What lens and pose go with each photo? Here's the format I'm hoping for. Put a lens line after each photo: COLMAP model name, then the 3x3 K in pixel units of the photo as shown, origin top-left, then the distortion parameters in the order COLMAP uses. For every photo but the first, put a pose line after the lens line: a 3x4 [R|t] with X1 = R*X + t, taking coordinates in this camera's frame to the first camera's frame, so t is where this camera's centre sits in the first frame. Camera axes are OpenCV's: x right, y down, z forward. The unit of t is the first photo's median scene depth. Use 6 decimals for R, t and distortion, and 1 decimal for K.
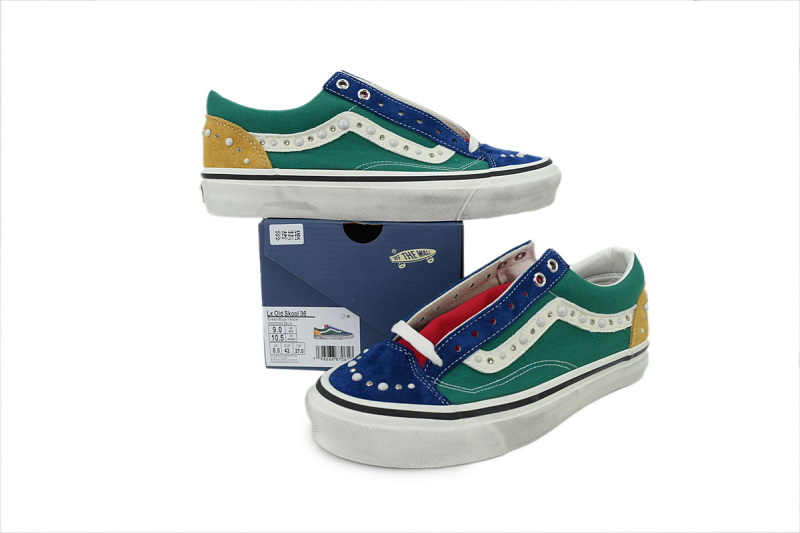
lens RADIAL K [[589.0, 0, 400.0], [0, 589.0, 266.5], [0, 0, 1]] dist [0.046349, 0.000390]
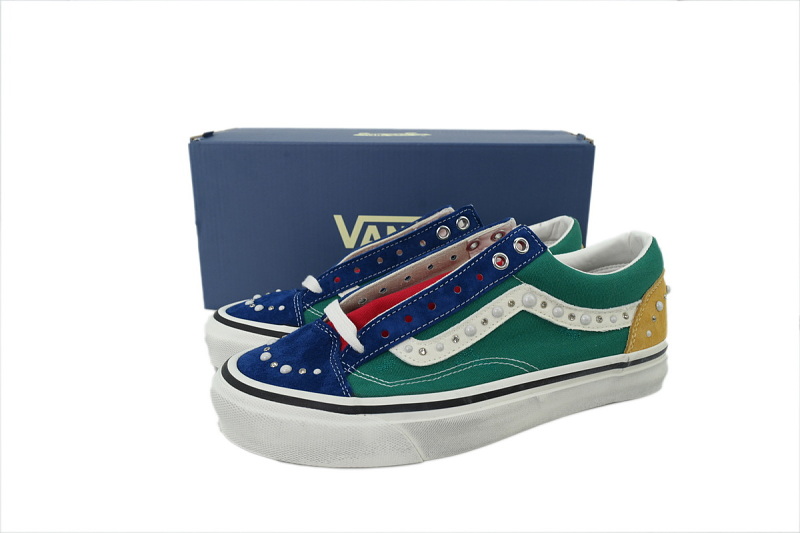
lens RADIAL K [[589.0, 0, 400.0], [0, 589.0, 266.5], [0, 0, 1]] dist [0.046349, 0.000390]
pose [[0.968522, 0.046534, -0.244538, 0.313866], [-0.045996, 0.998910, 0.007910, 0.030932], [0.244640, 0.003587, 0.969607, 0.162660]]
